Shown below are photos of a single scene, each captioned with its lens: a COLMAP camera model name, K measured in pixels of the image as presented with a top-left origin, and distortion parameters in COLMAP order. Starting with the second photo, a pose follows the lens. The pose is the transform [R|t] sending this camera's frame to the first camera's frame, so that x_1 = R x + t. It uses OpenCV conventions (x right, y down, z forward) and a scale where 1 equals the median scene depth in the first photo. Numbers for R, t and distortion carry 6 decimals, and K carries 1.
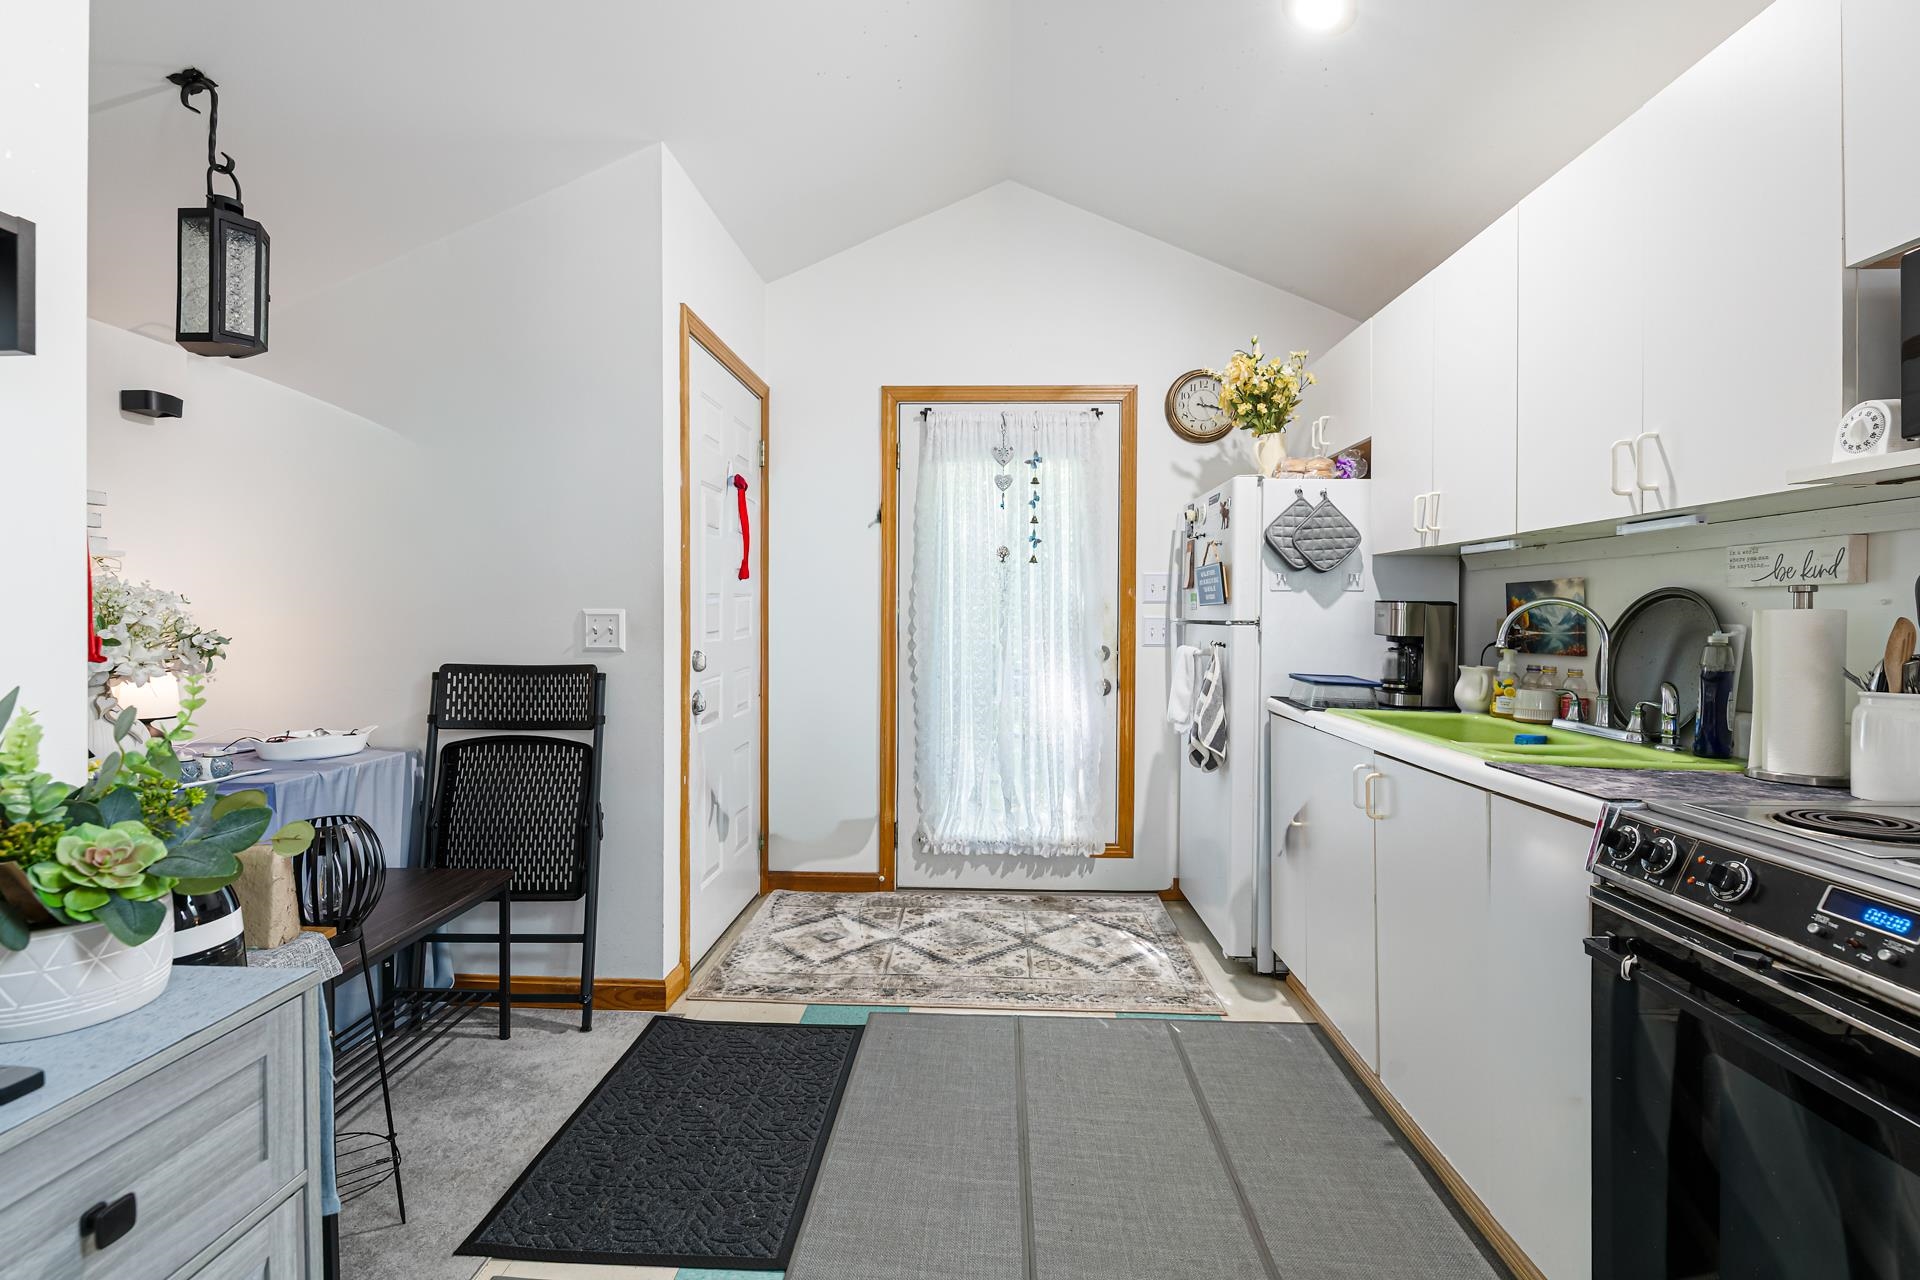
lens RADIAL K [[850.4, 0, 960.9], [0, 850.4, 636.6], [0, 0, 1]] dist [0.000050, -0.008380]
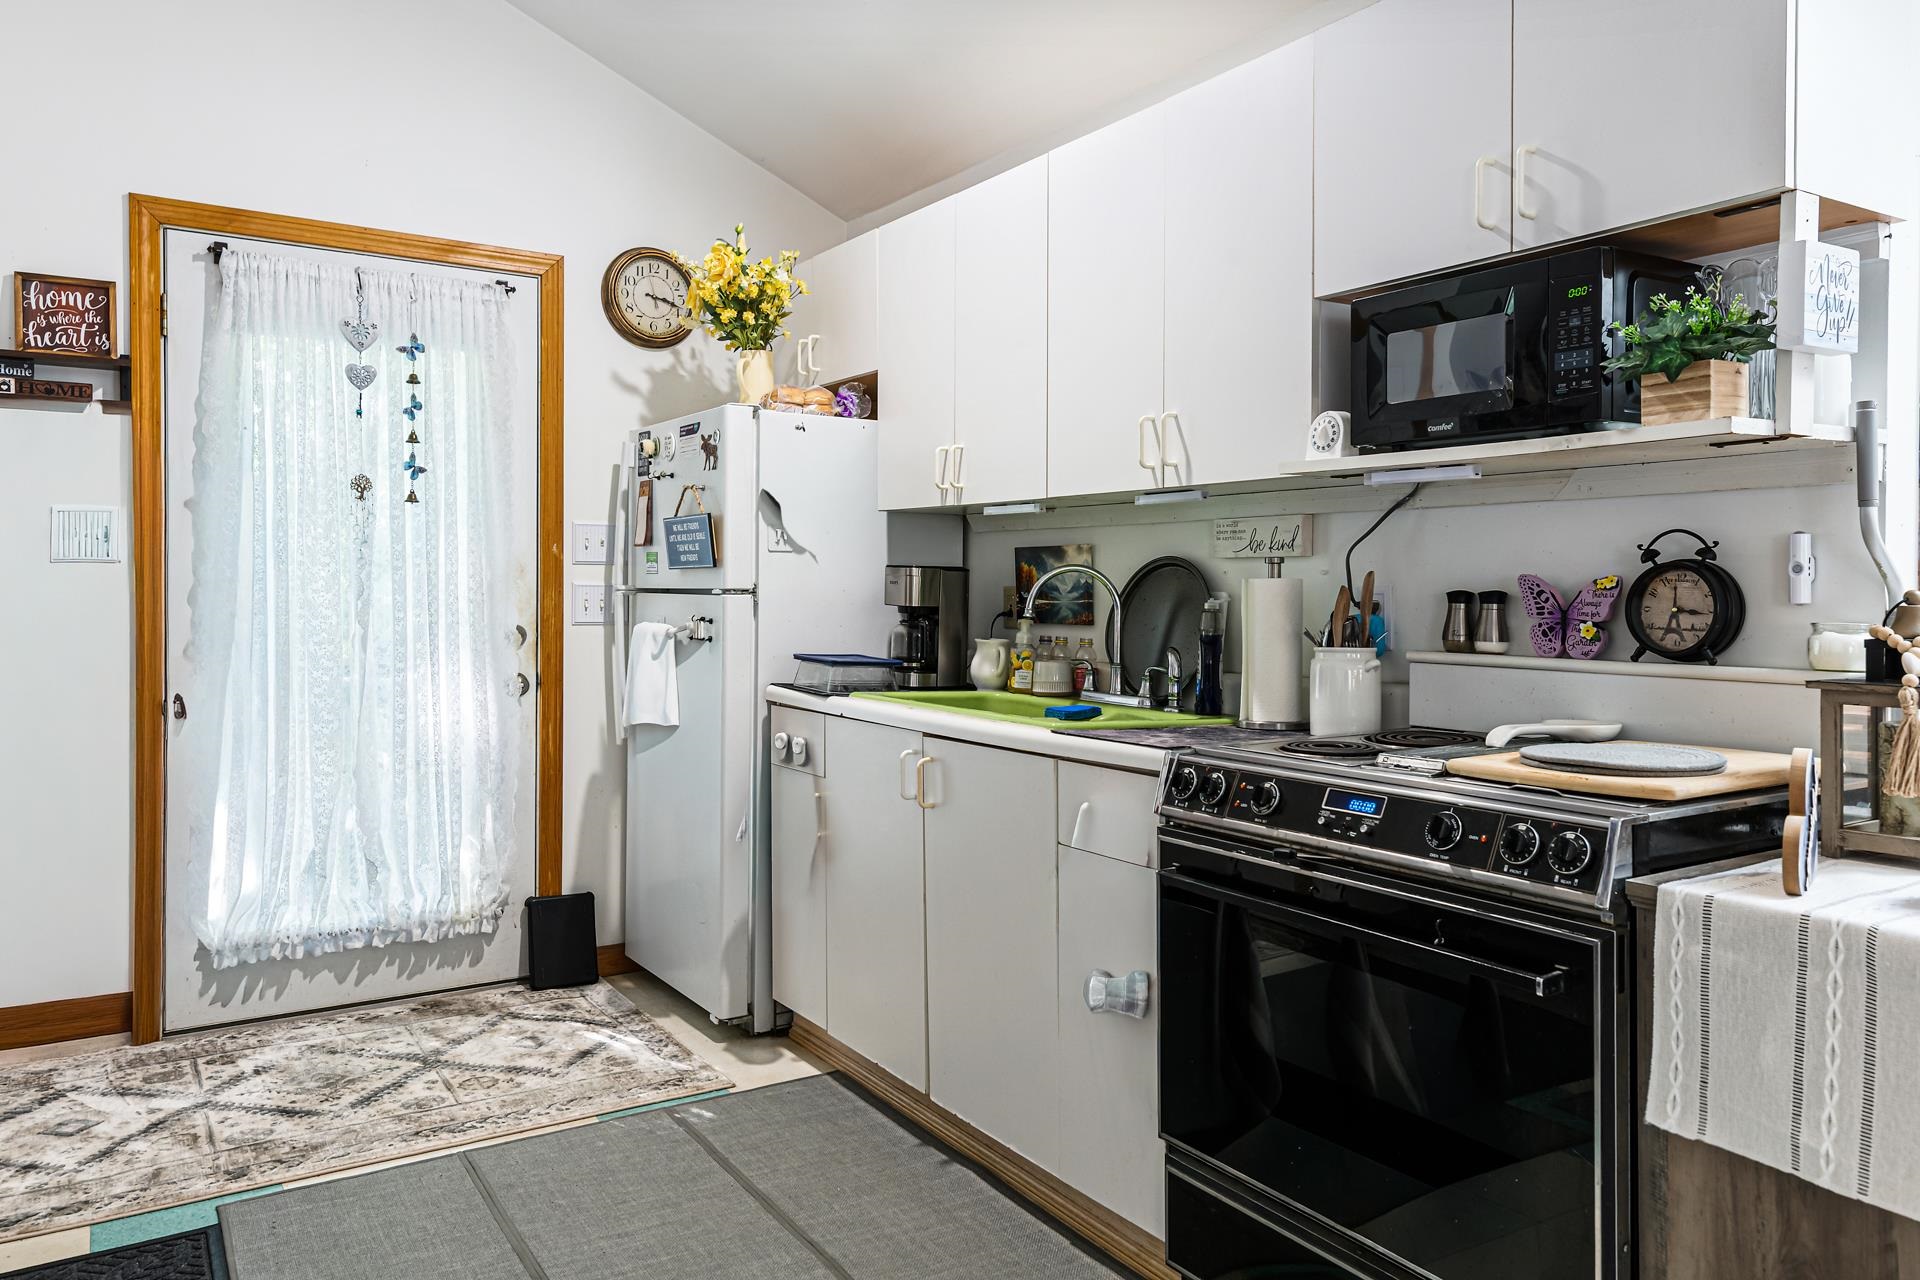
lens RADIAL K [[1321.8, 0, 960.0], [0, 1321.8, 640.0], [0, 0, 1]] dist [0.001602, -0.001467]
pose [[0.817485, -0.023800, 0.575458, -0.195332], [0.012014, 0.999633, 0.024277, 0.001283], [-0.575825, -0.012933, 0.817471, -0.112958]]
